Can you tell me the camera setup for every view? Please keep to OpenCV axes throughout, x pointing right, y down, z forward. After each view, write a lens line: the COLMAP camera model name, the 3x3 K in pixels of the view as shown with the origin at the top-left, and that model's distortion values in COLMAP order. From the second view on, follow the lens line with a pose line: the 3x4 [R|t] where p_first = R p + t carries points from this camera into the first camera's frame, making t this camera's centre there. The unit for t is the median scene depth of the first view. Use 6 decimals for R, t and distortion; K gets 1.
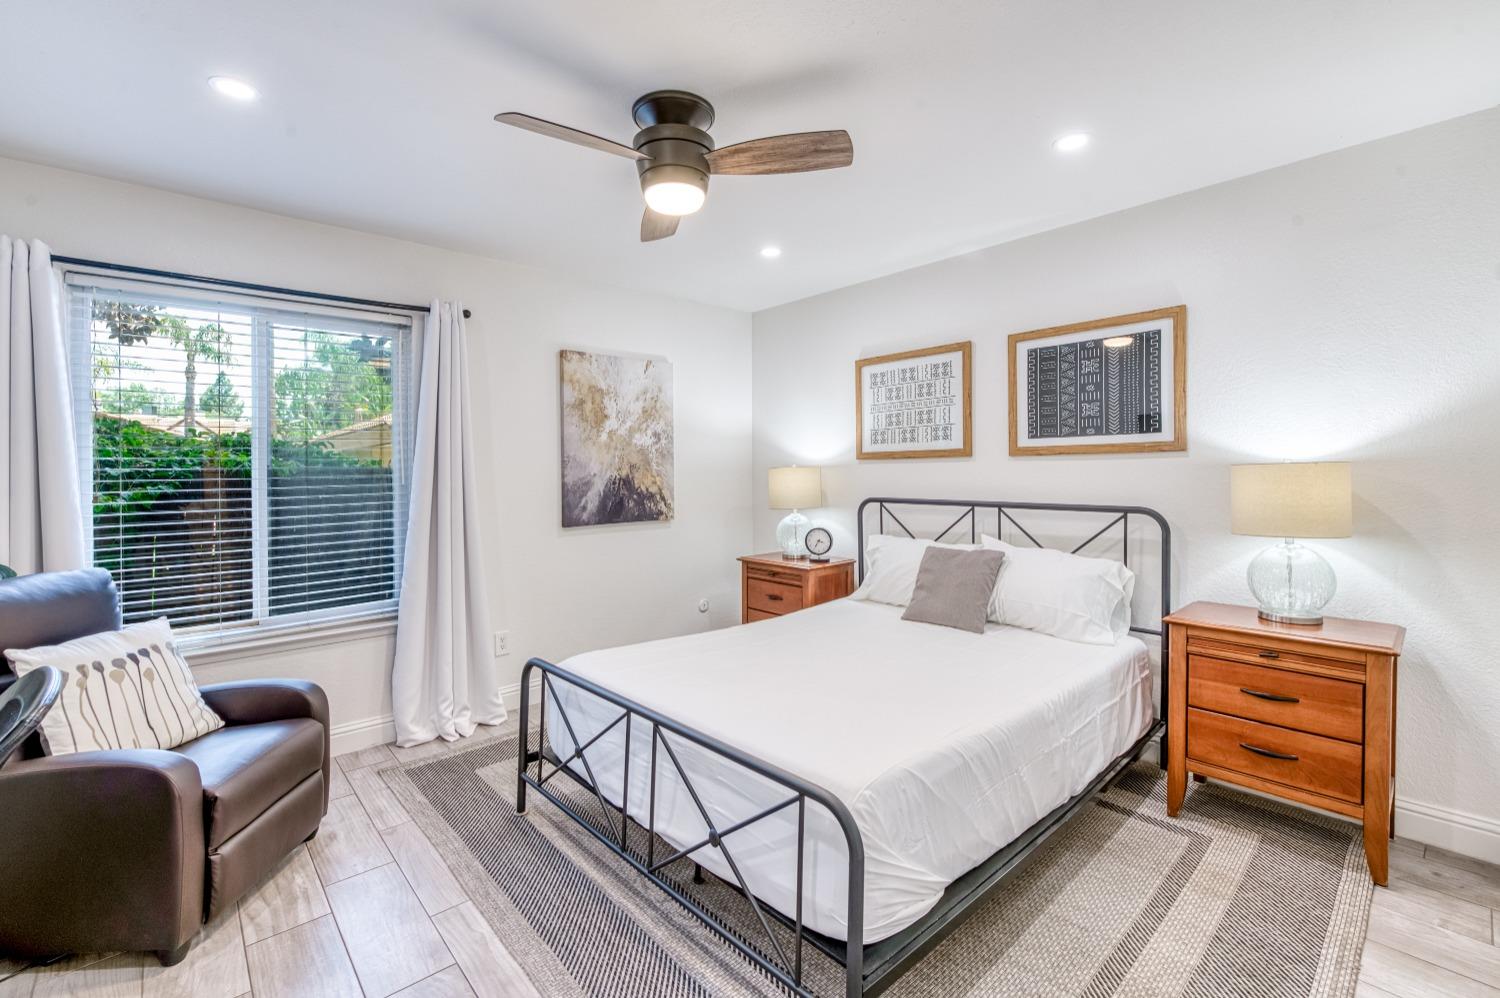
lens RADIAL K [[655.3, 0, 749.1], [0, 655.3, 453.7], [0, 0, 1]] dist [-0.005419, -0.000382]
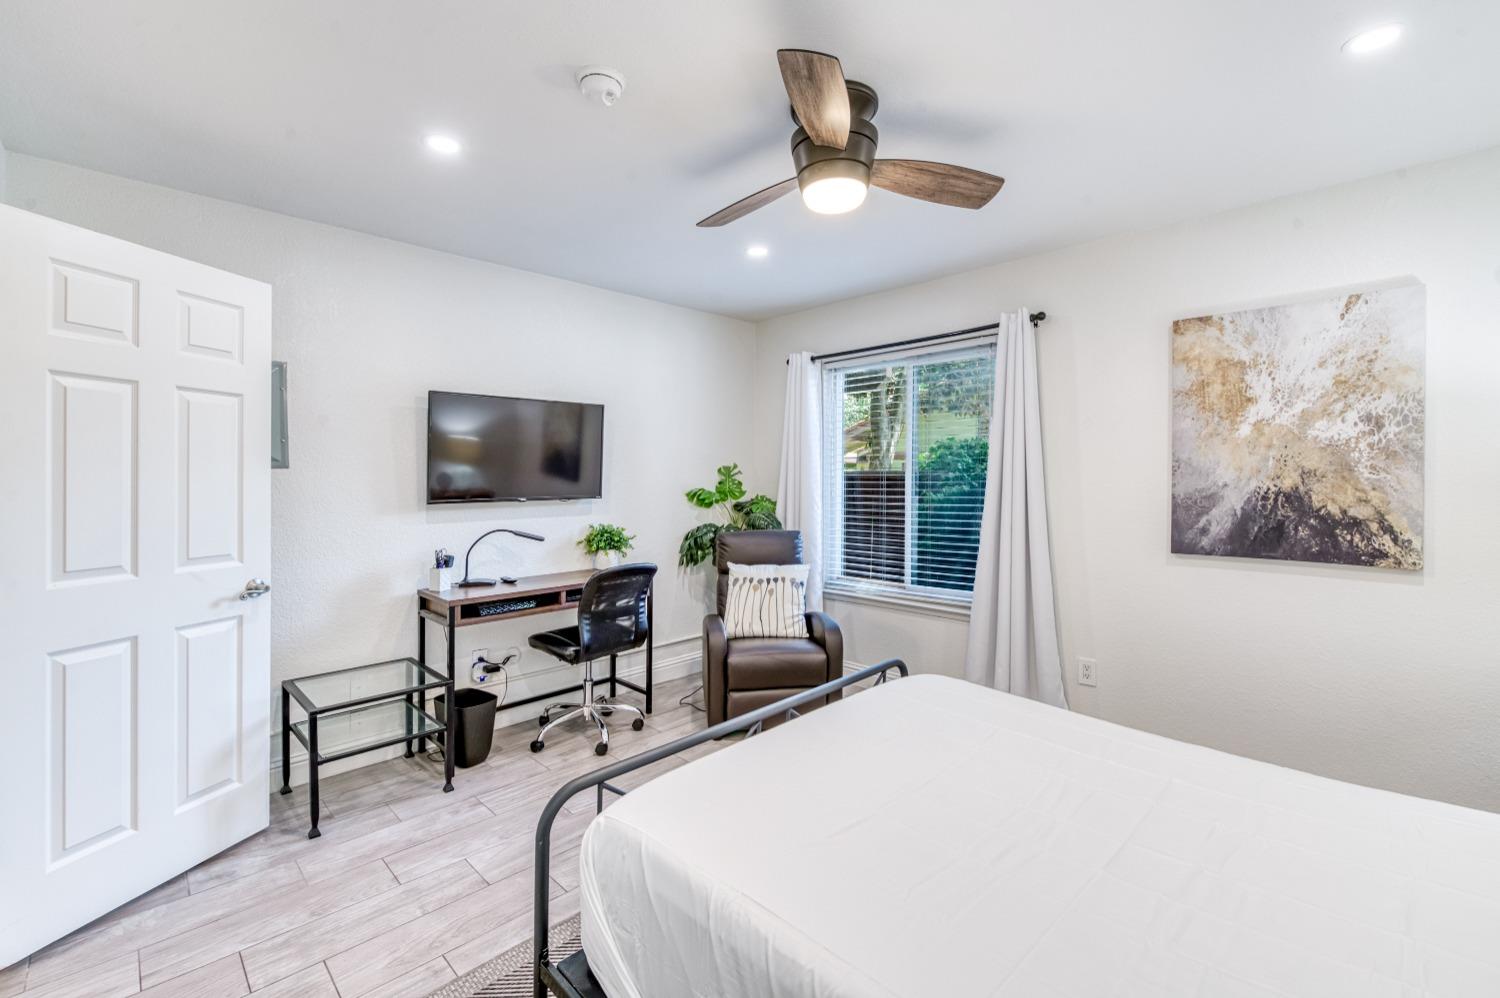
lens RADIAL K [[655.3, 0, 749.1], [0, 655.3, 453.7], [0, 0, 1]] dist [-0.005419, -0.000382]
pose [[0.027097, -0.024444, -0.999334, 0.439793], [0.026198, 0.999375, -0.023735, 0.001362], [0.999289, -0.025537, 0.027720, 0.452111]]
